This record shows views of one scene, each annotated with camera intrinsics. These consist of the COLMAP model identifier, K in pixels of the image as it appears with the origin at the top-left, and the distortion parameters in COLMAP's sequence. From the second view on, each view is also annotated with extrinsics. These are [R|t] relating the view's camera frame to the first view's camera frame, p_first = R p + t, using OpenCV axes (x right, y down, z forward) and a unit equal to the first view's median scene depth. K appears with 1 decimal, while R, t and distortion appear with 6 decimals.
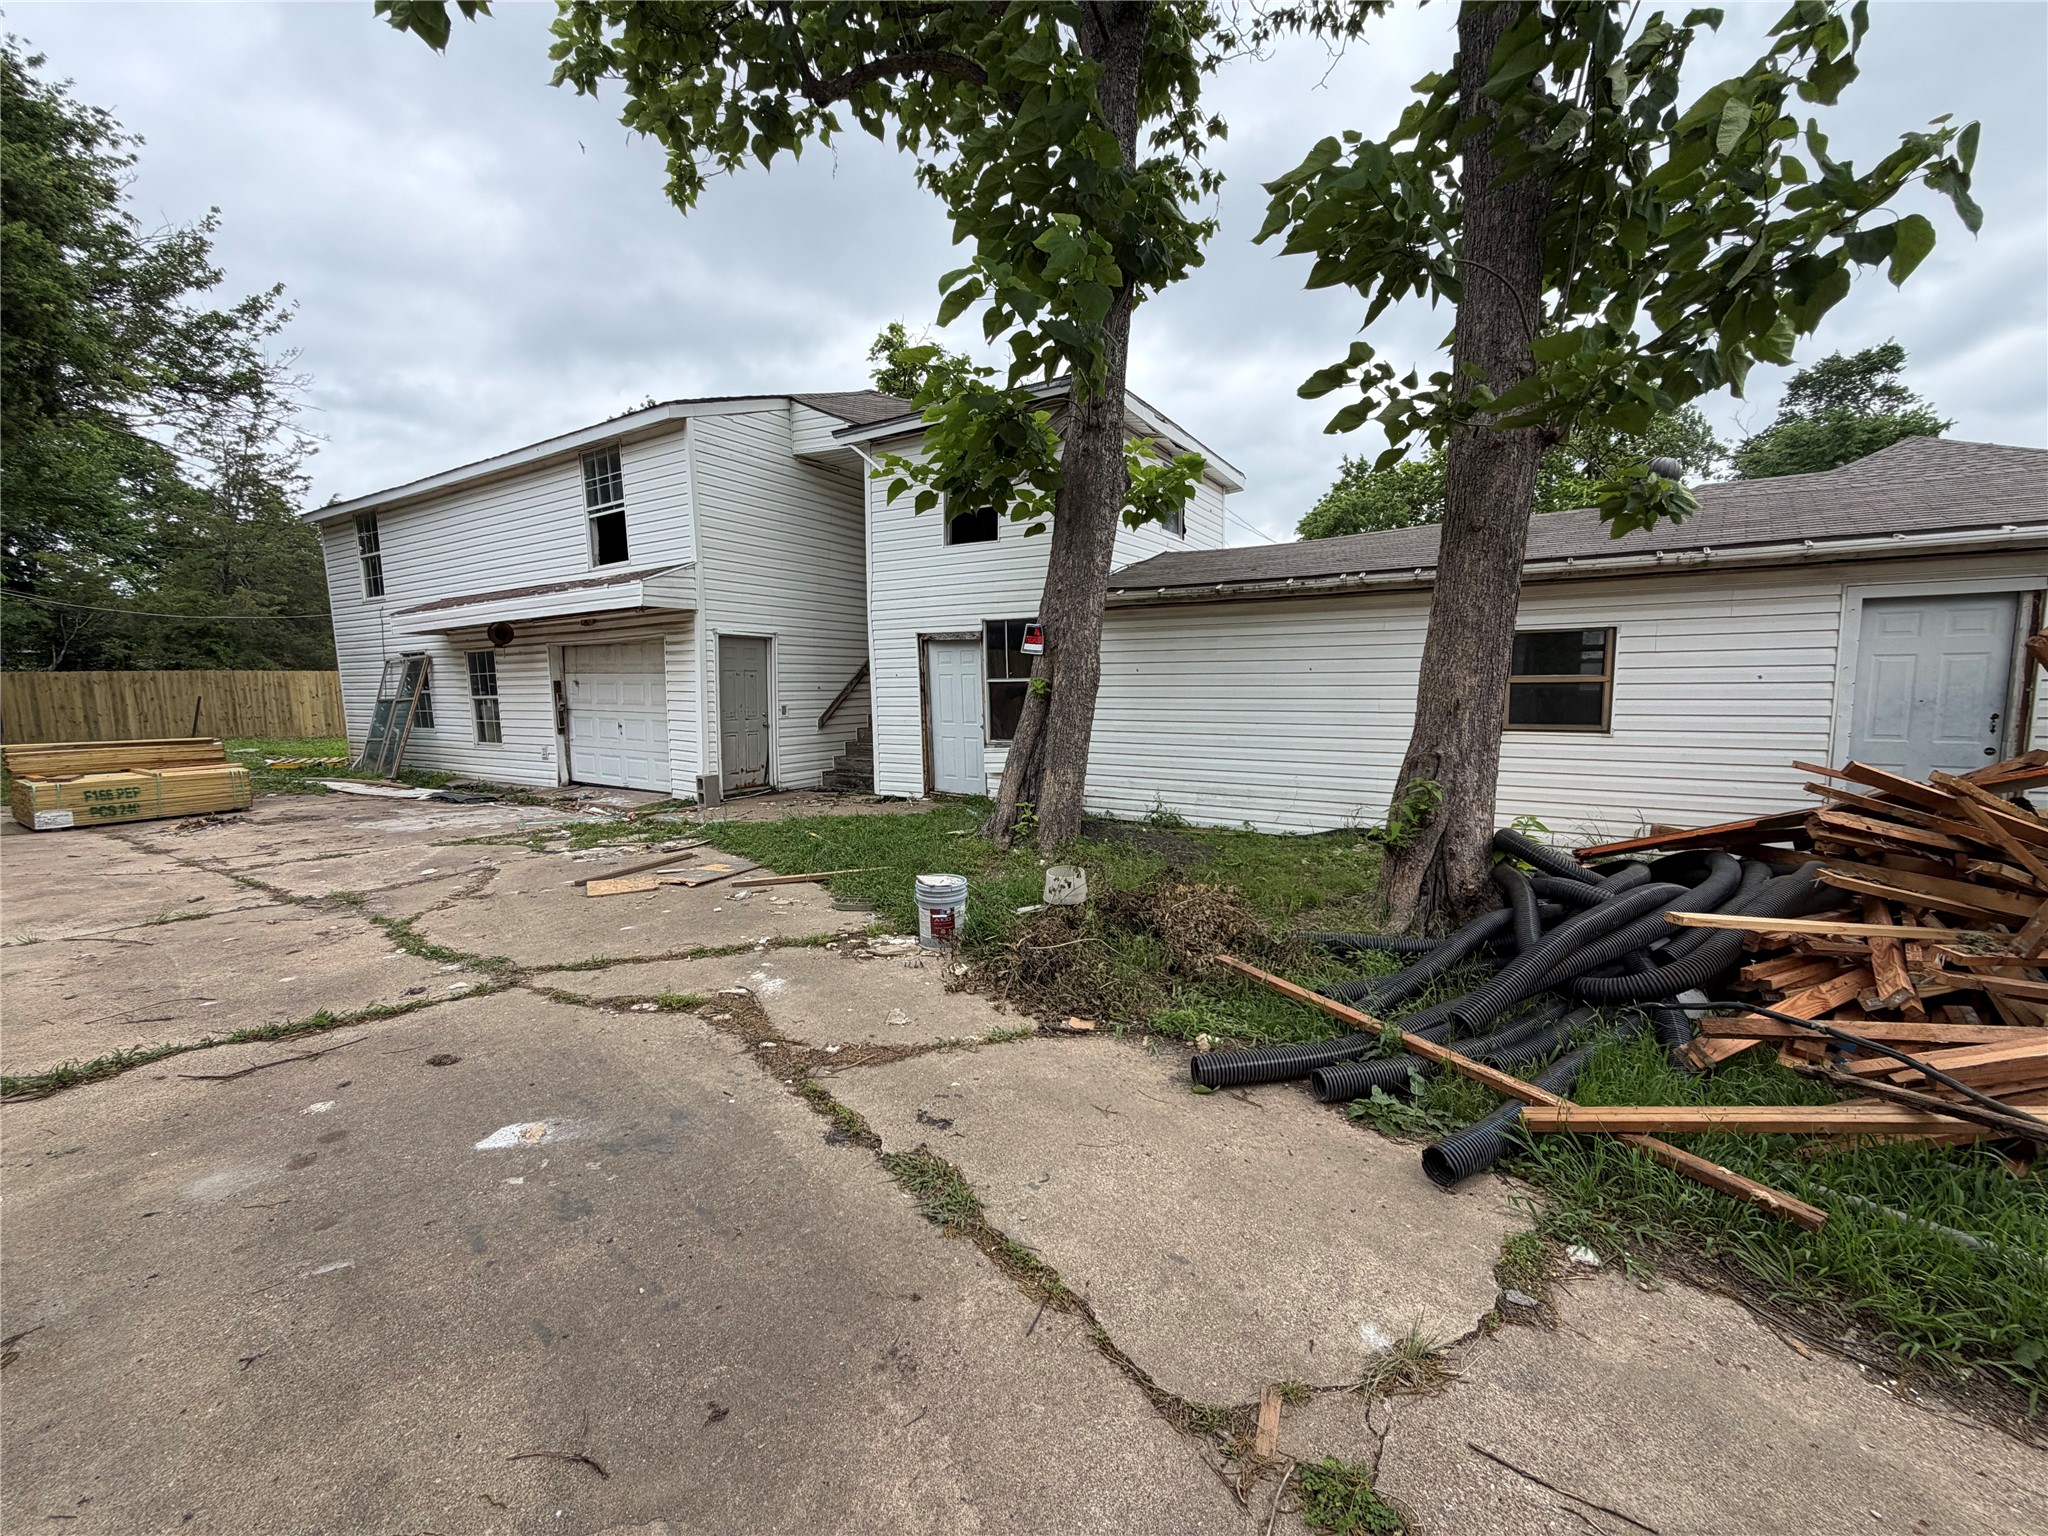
lens RADIAL K [[830.5, 0, 1018.8], [0, 830.5, 766.1], [0, 0, 1]] dist [-0.000623, -0.000023]
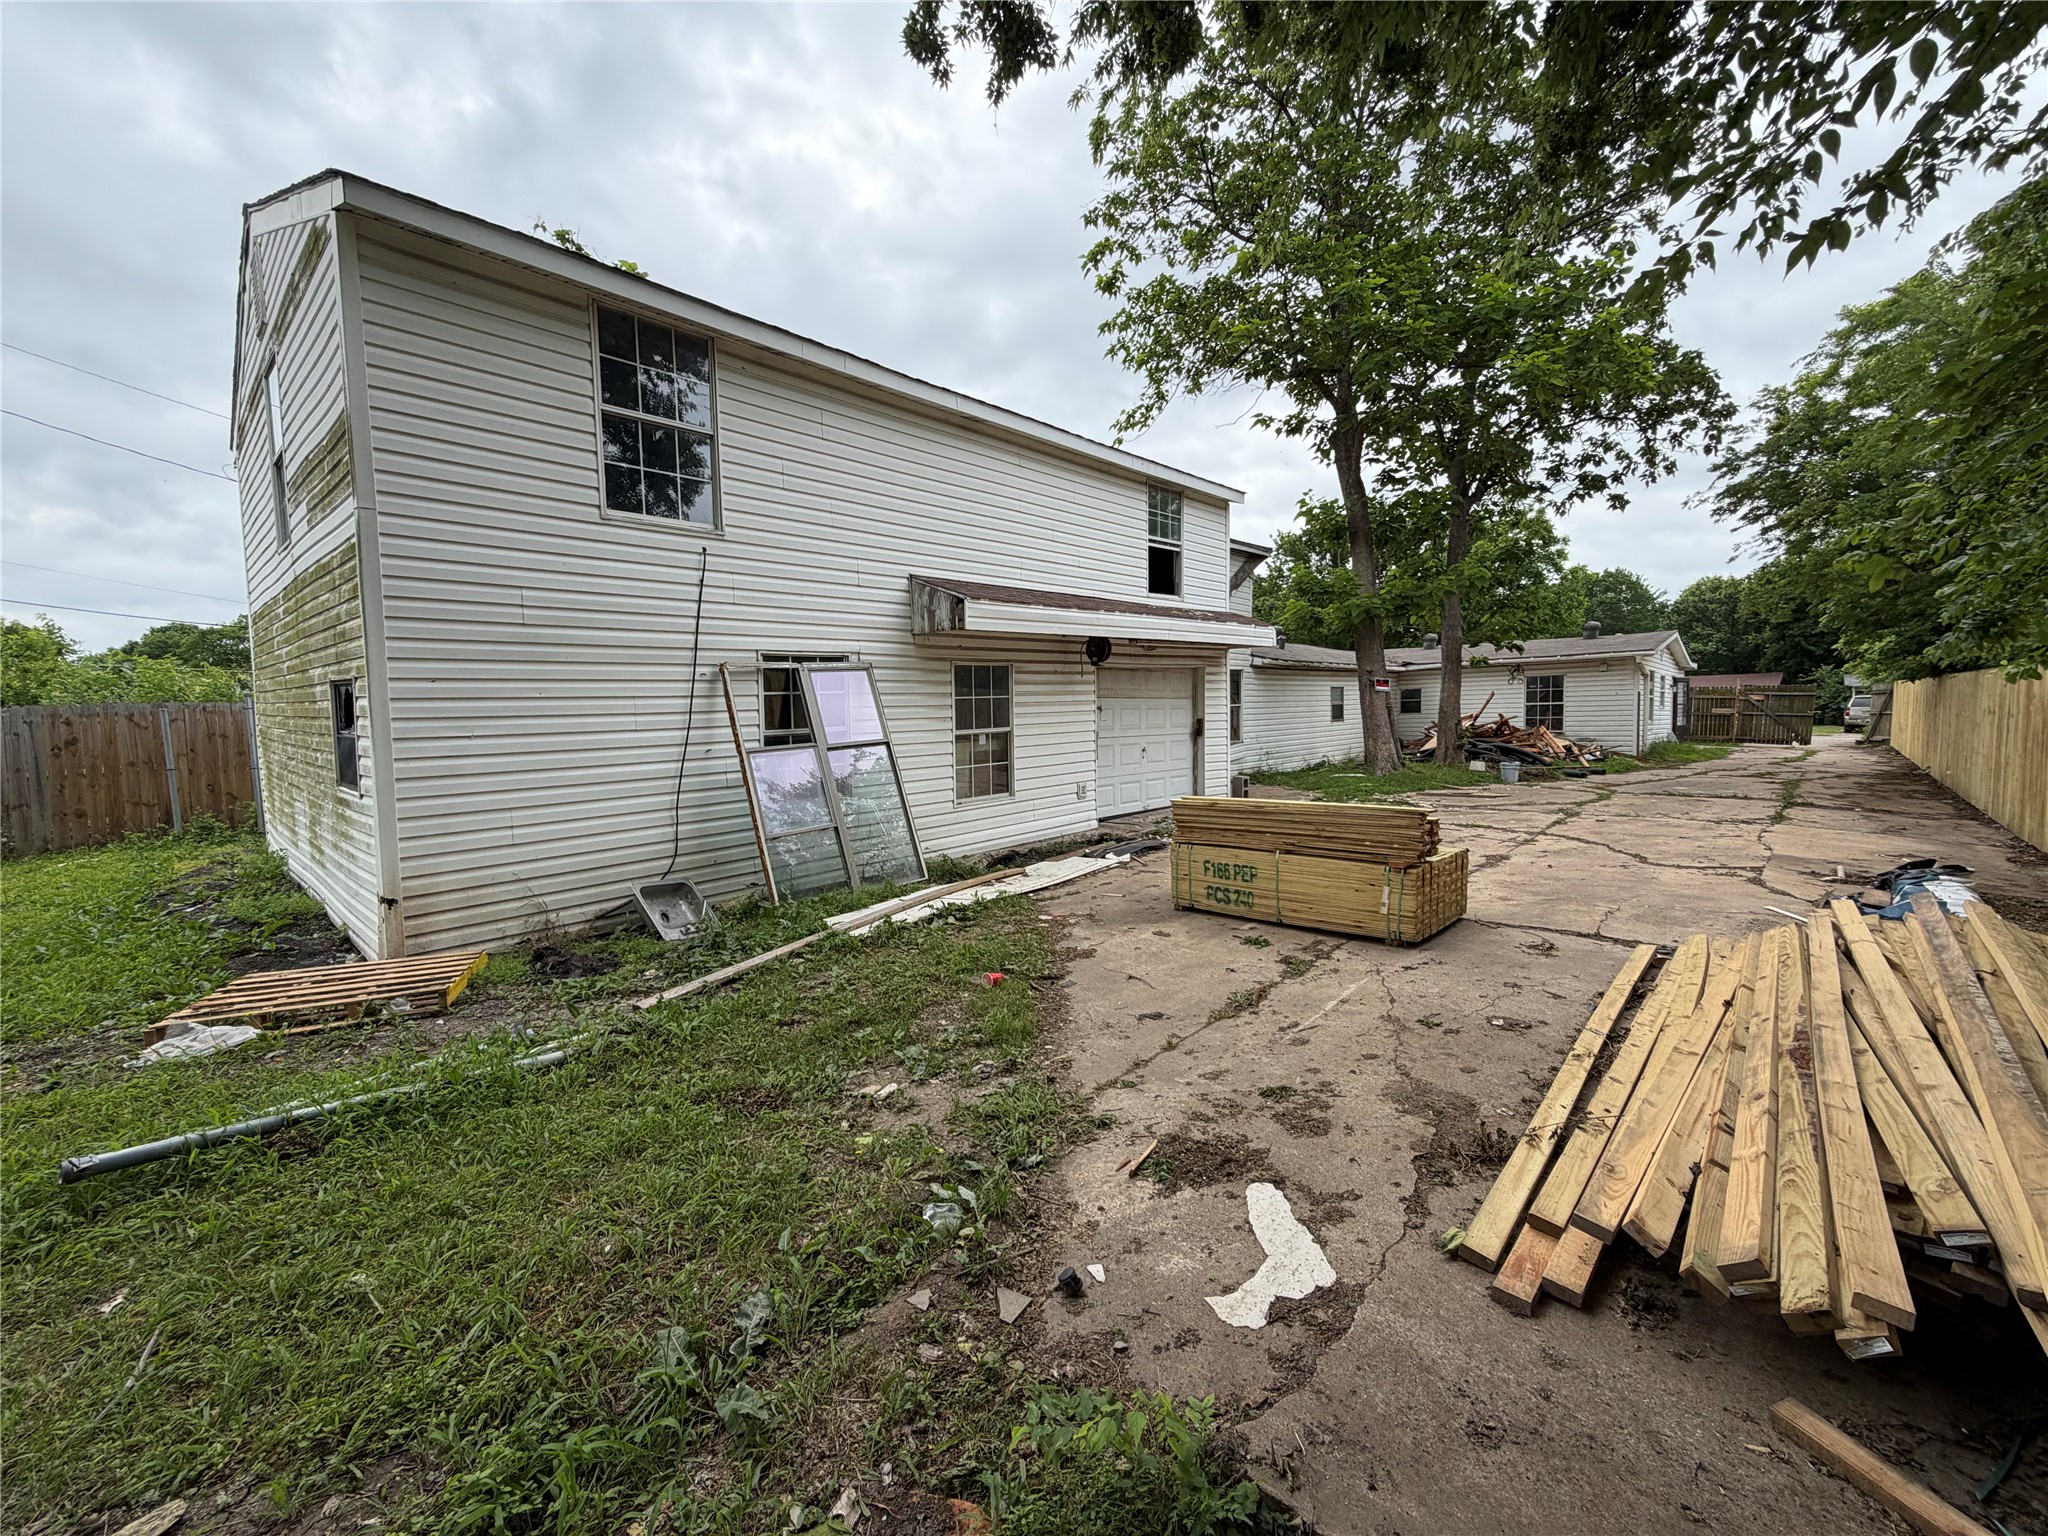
lens RADIAL K [[830.5, 0, 1019.0], [0, 830.5, 765.0], [0, 0, 1]] dist [-0.000623, -0.000023]
pose [[0.181347, -0.055989, 0.981824, -1.539493], [0.129319, 0.991066, 0.032631, -0.085835], [-0.974879, 0.121051, 0.186967, 0.987860]]
